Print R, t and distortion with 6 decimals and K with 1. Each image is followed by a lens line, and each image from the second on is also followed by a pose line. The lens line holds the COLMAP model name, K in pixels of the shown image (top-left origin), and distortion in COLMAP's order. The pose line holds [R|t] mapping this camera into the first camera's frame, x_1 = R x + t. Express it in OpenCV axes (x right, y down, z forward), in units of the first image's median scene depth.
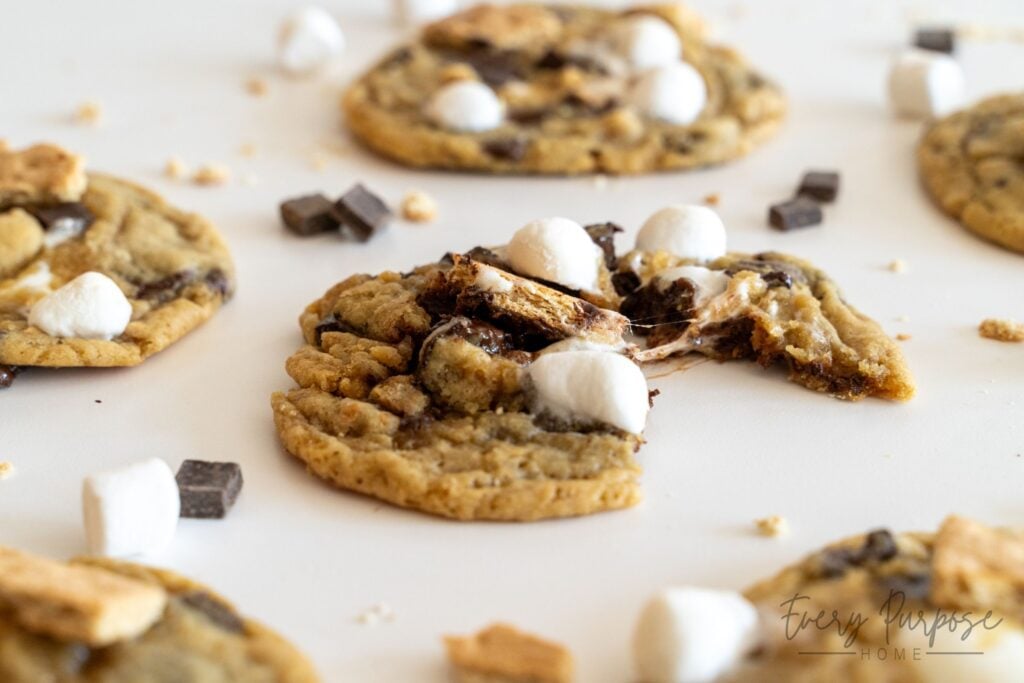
lens RADIAL K [[2414.0, 0, 512.0], [0, 2414.0, 341.5], [0, 0, 1]] dist [0.073494, 0.436272]
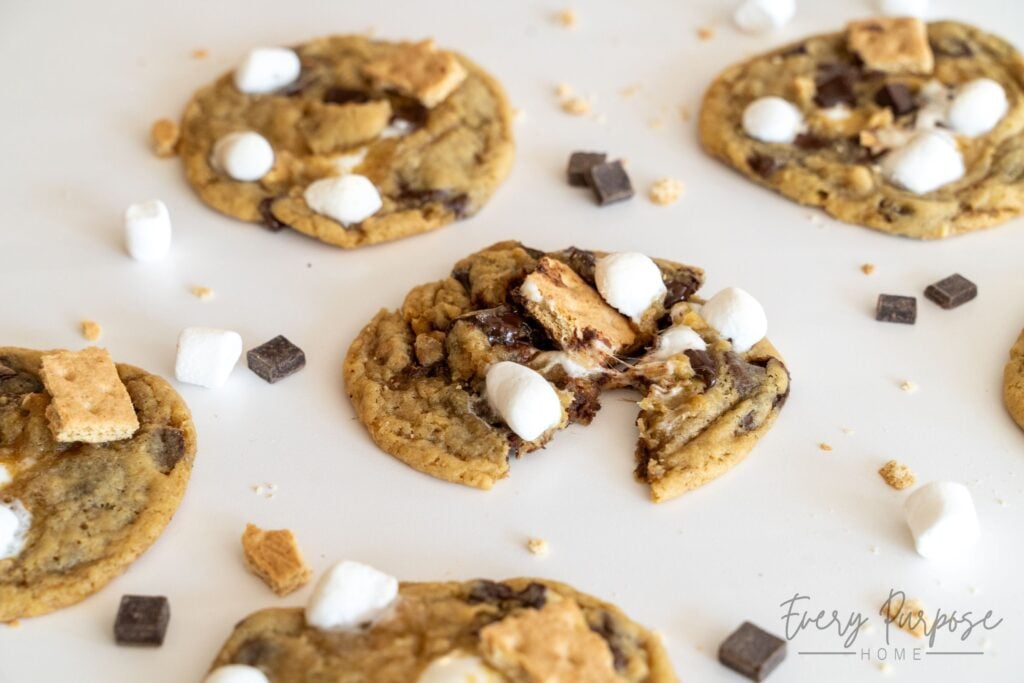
lens RADIAL K [[2414.0, 0, 512.0], [0, 2414.0, 341.5], [0, 0, 1]] dist [0.073494, 0.436272]
pose [[0.765241, 0.383094, -0.517343, 0.698789], [-0.266773, 0.920114, 0.286743, -0.386327], [0.585865, -0.081414, 0.806309, -0.105043]]
